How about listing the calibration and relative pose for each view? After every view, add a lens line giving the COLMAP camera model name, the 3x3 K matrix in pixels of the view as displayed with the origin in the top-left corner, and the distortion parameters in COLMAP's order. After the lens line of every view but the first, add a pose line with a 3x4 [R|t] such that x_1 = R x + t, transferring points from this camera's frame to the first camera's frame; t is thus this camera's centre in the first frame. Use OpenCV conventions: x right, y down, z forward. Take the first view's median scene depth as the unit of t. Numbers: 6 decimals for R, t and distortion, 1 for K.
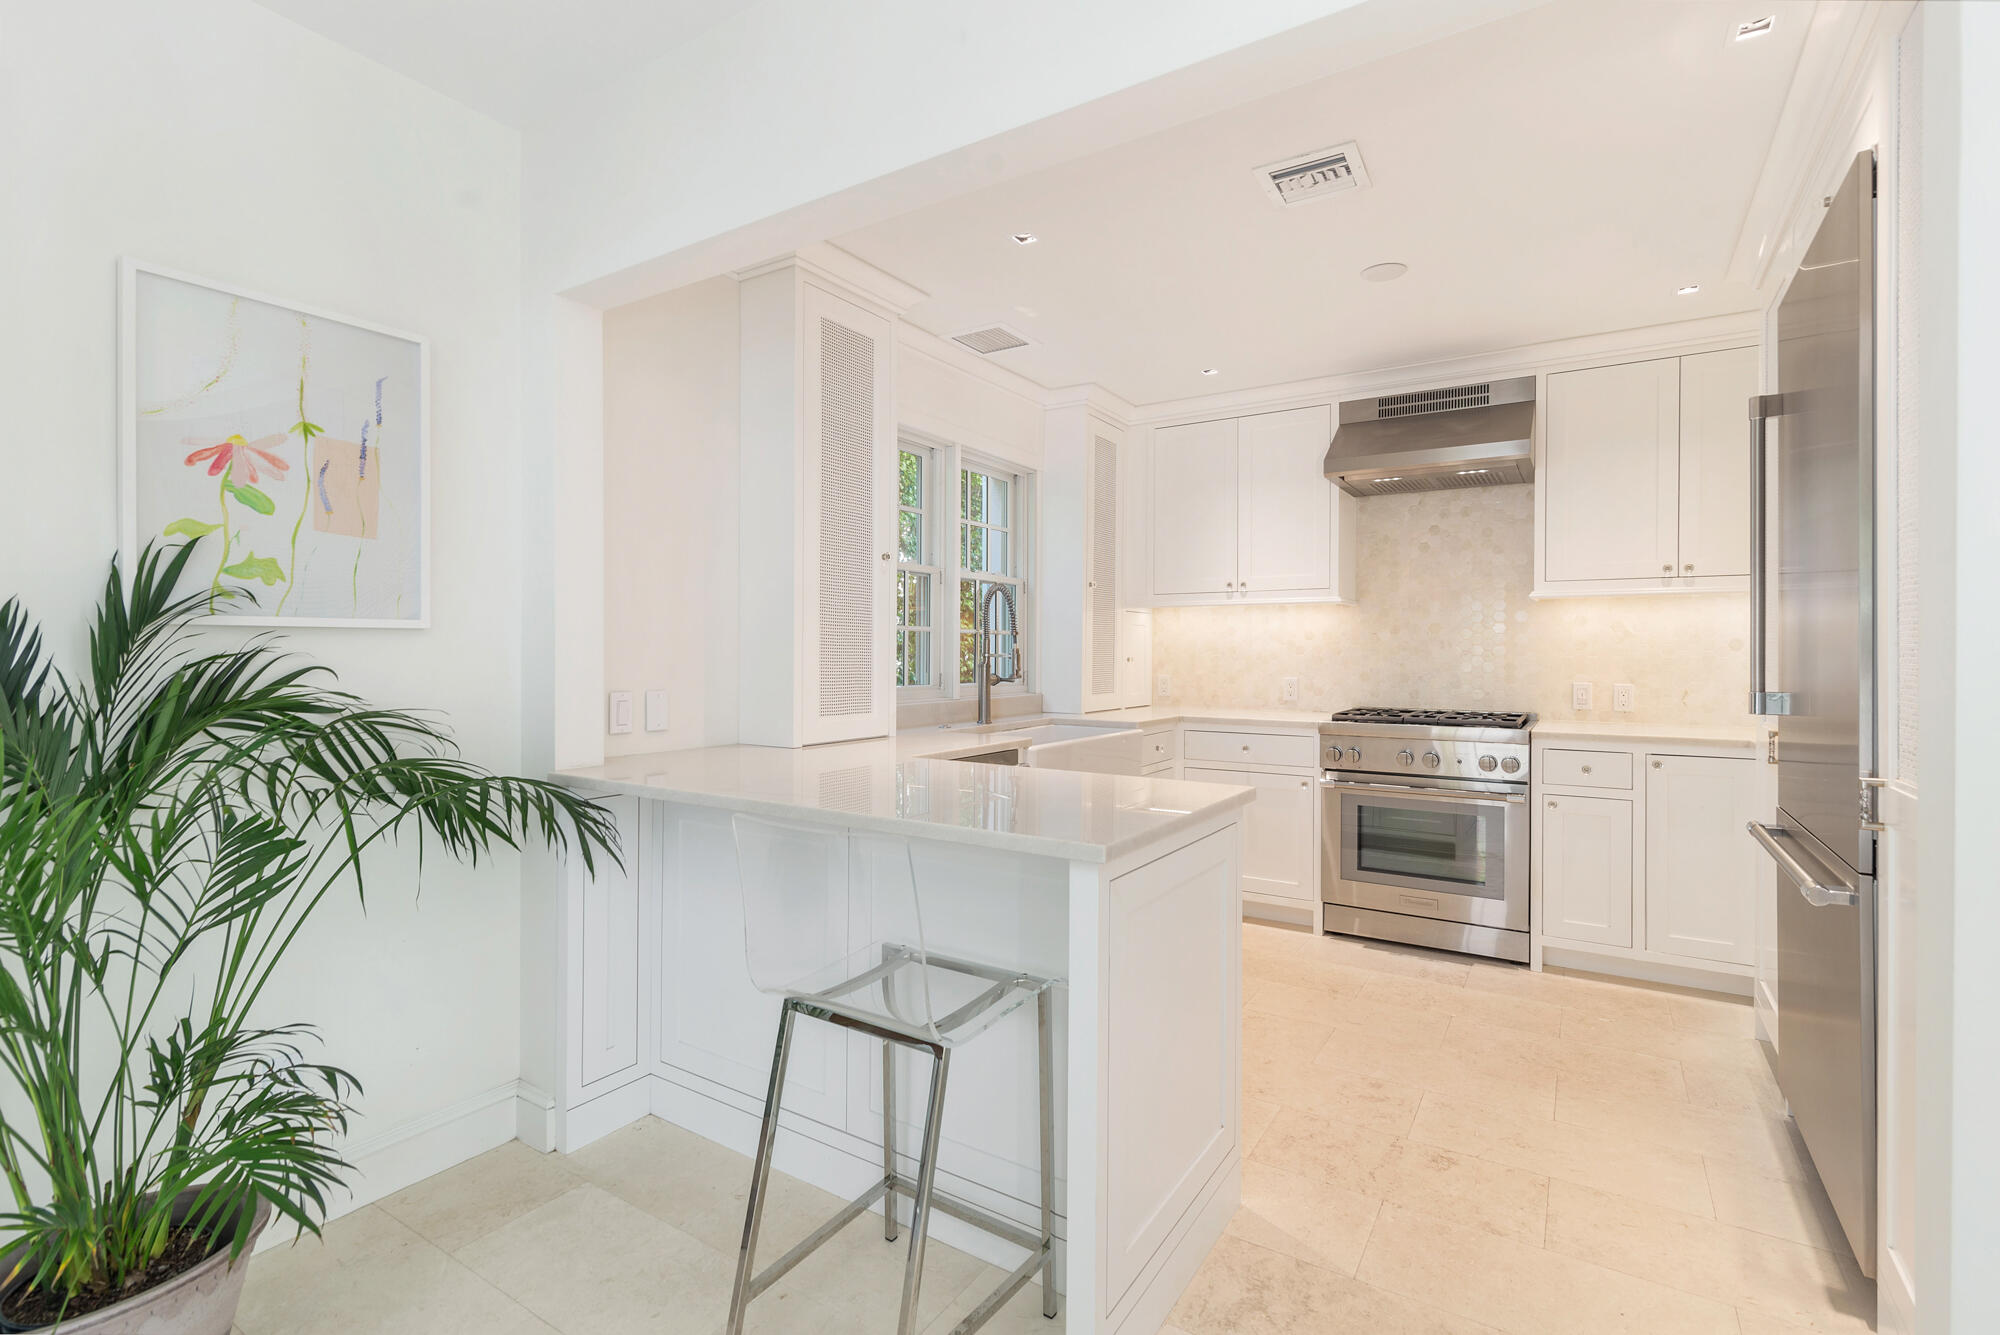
lens RADIAL K [[935.3, 0, 993.0], [0, 935.3, 650.1], [0, 0, 1]] dist [0.020733, 0.000065]
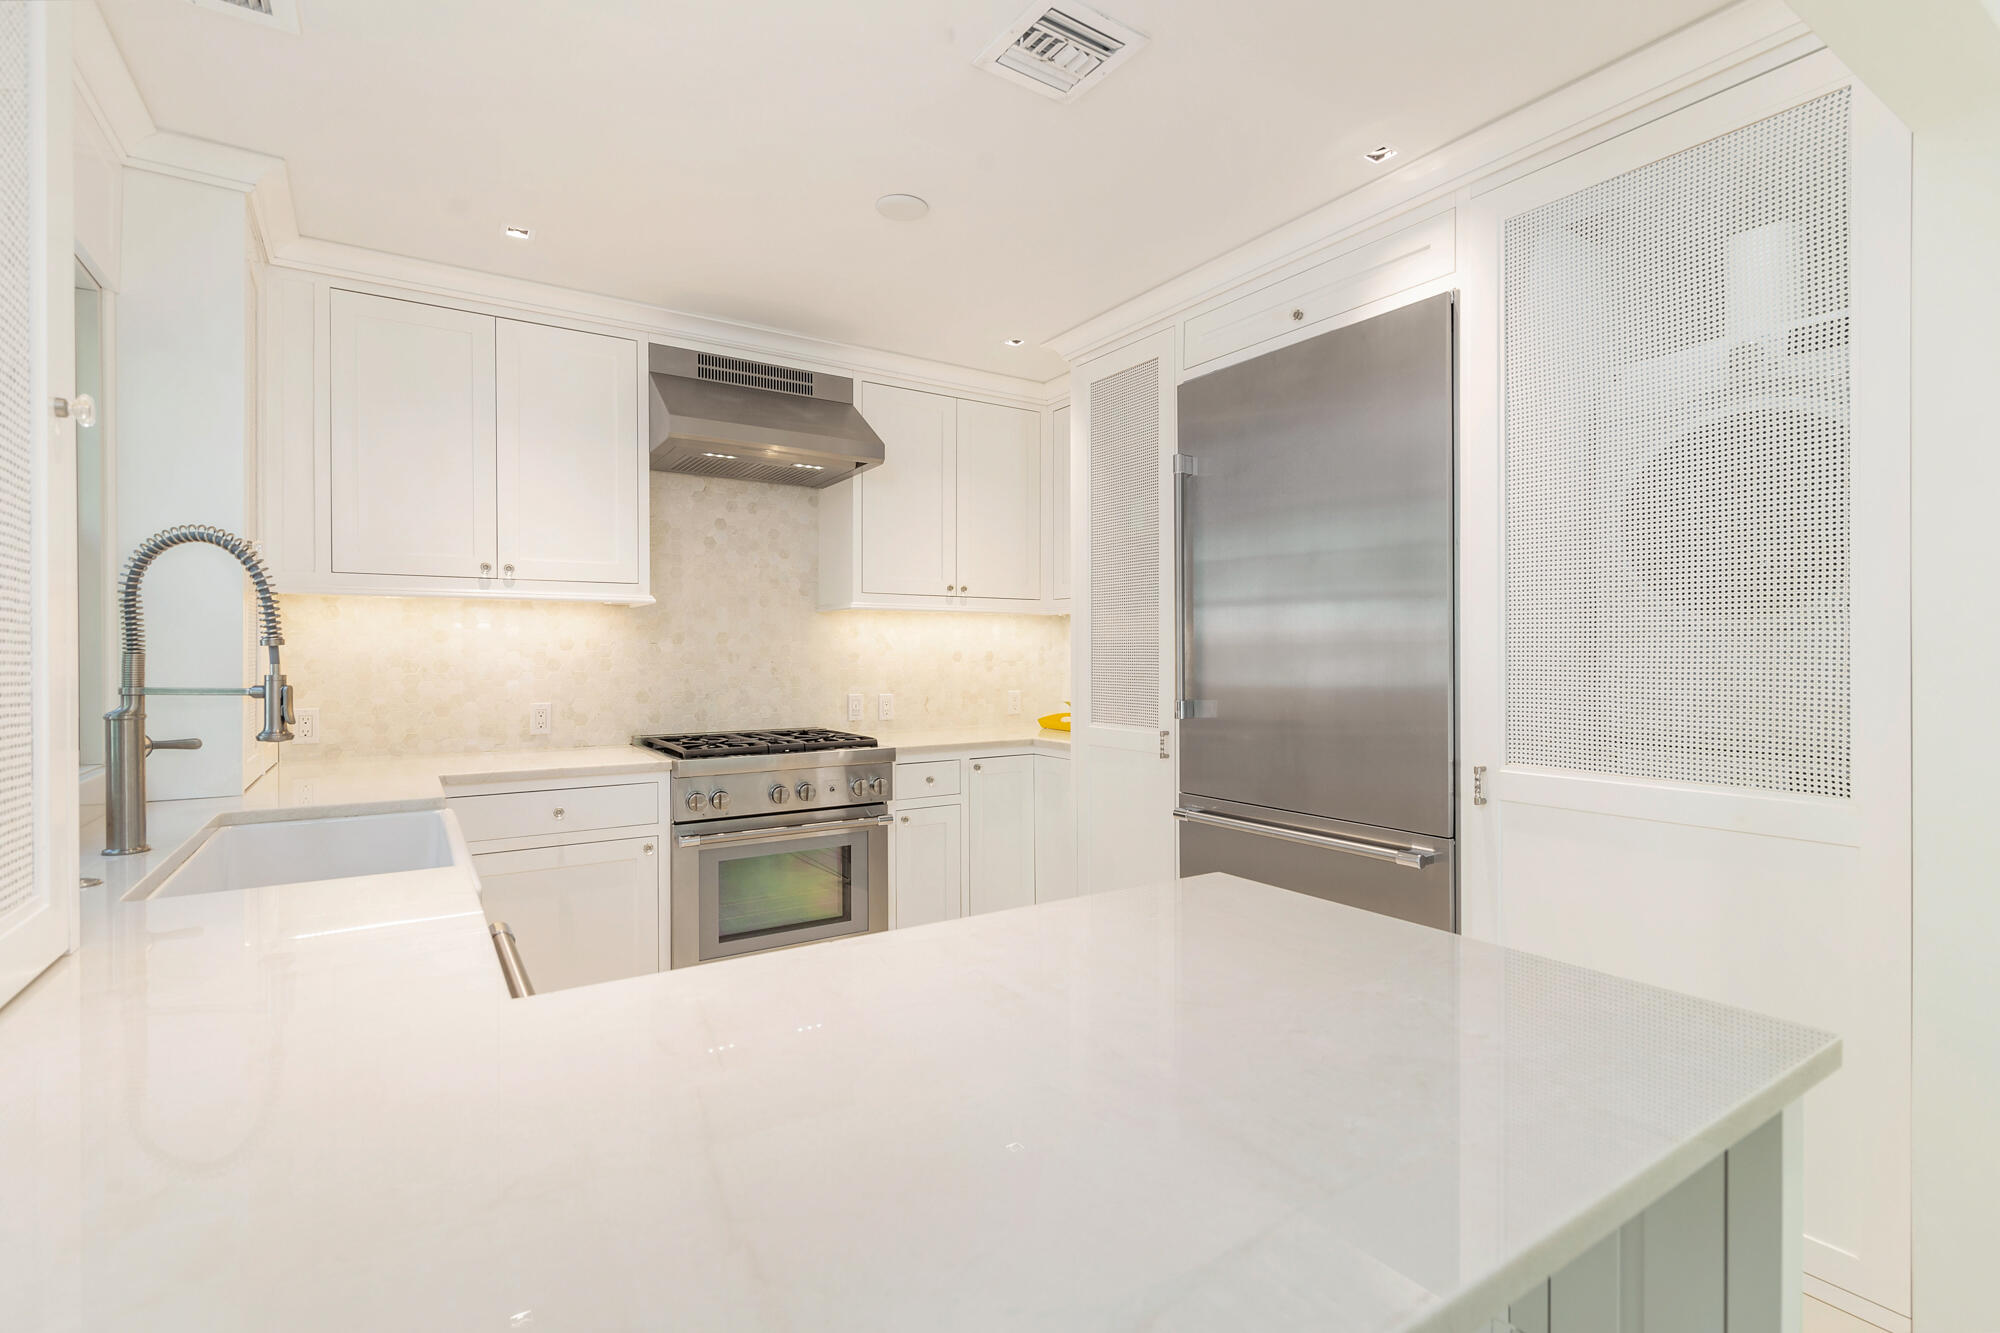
lens RADIAL K [[920.5, 0, 1010.5], [0, 920.5, 659.1], [0, 0, 1]] dist [0.001528, 0.000221]
pose [[0.400076, -0.009490, 0.916433, -0.235986], [0.001913, 0.999953, 0.009520, -0.012968], [-0.916480, -0.002055, 0.400075, 0.491203]]
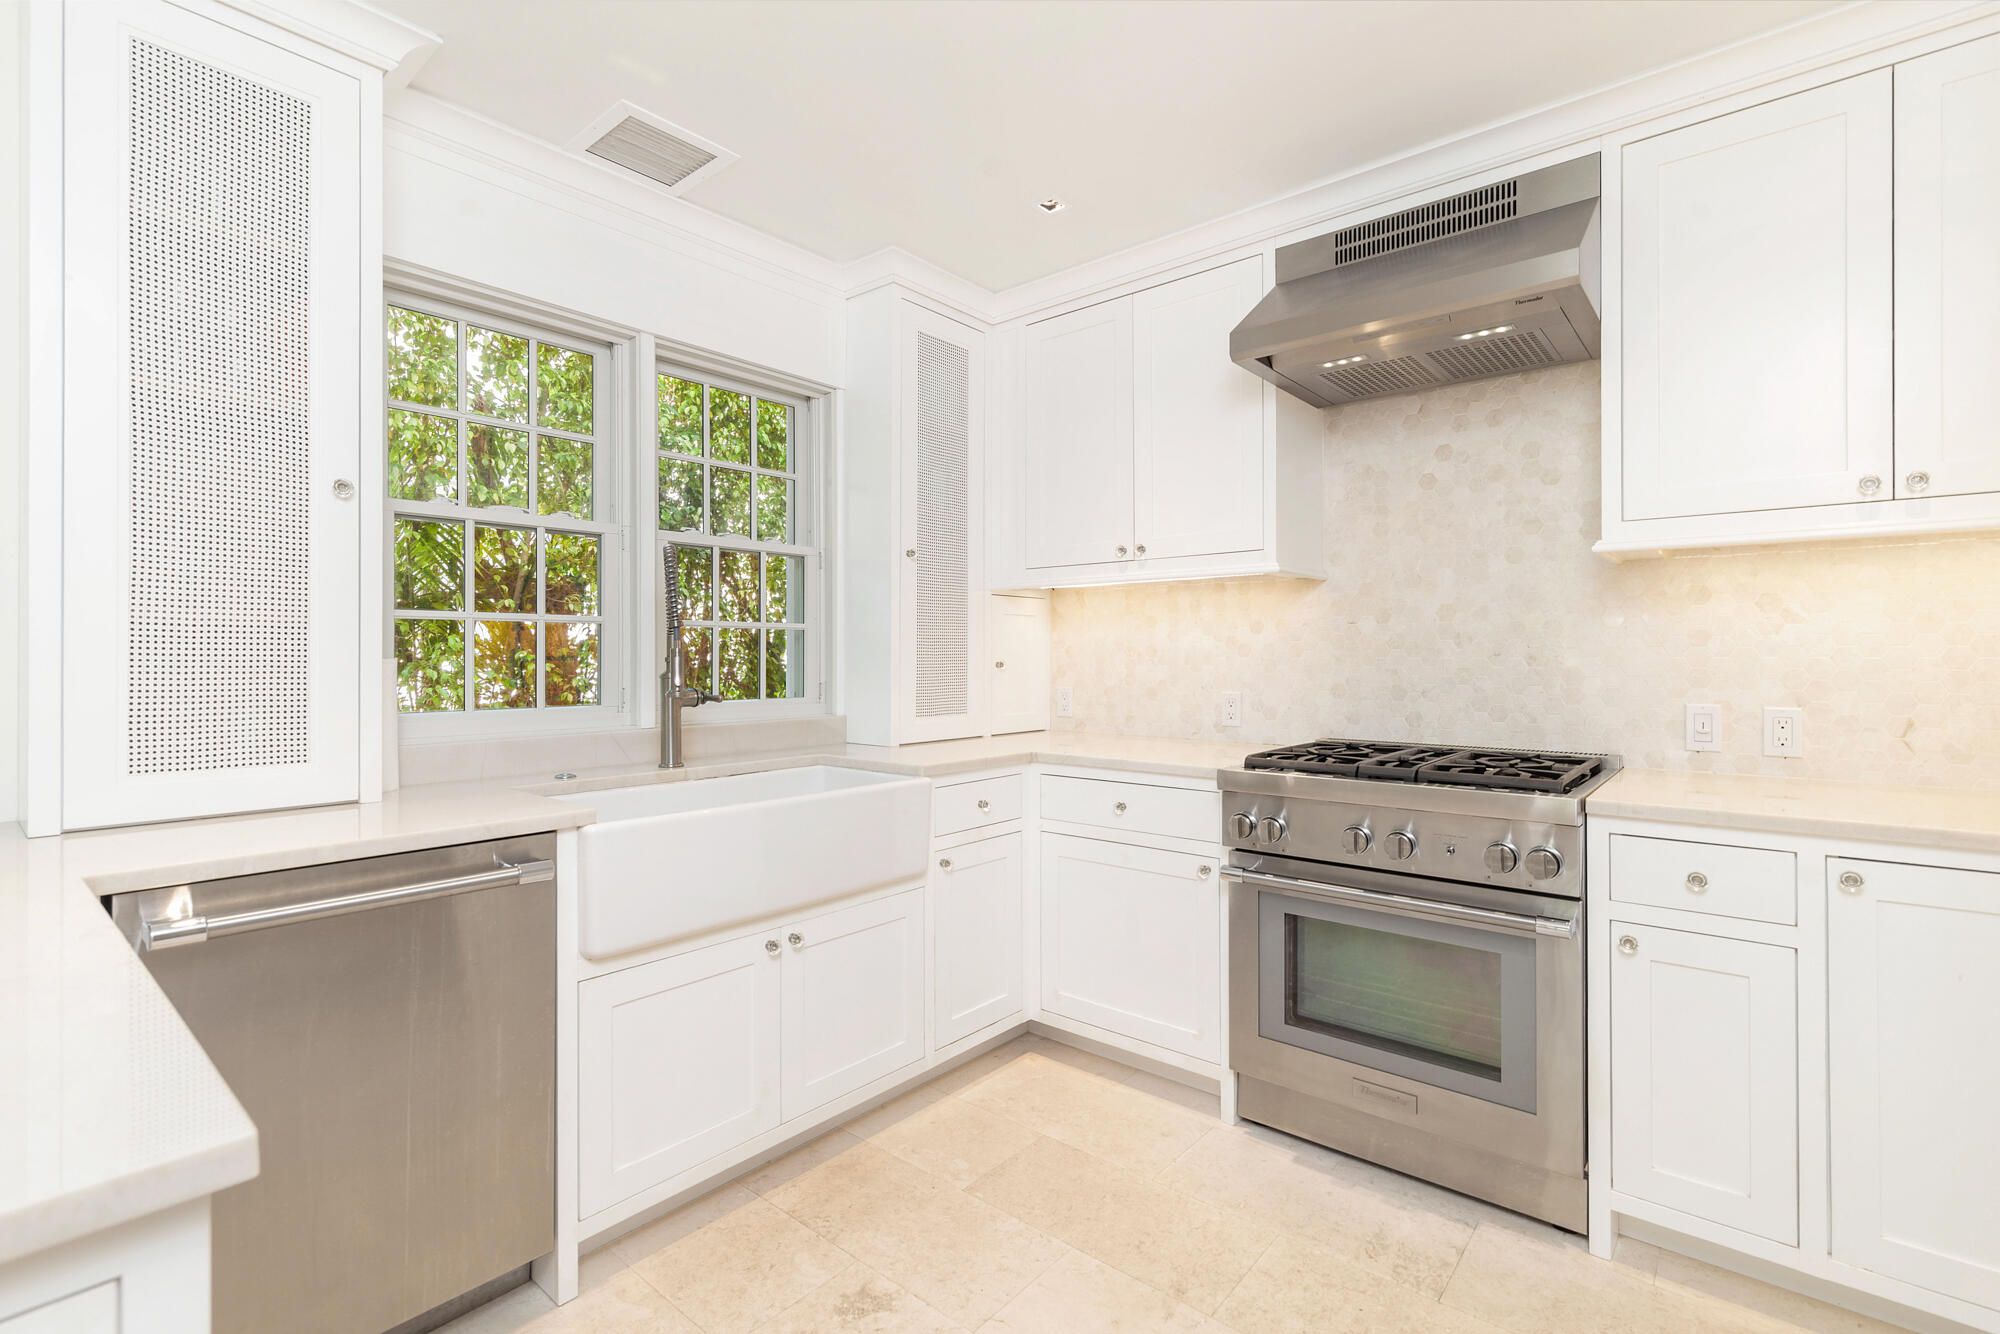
lens RADIAL K [[904.7, 0, 997.5], [0, 904.7, 651.3], [0, 0, 1]] dist [0.003424, 0.000404]
pose [[0.991165, -0.005092, -0.132538, 0.303913], [0.004657, 0.999983, -0.003595, 0.003451], [0.132554, 0.002946, 0.991171, 0.441267]]
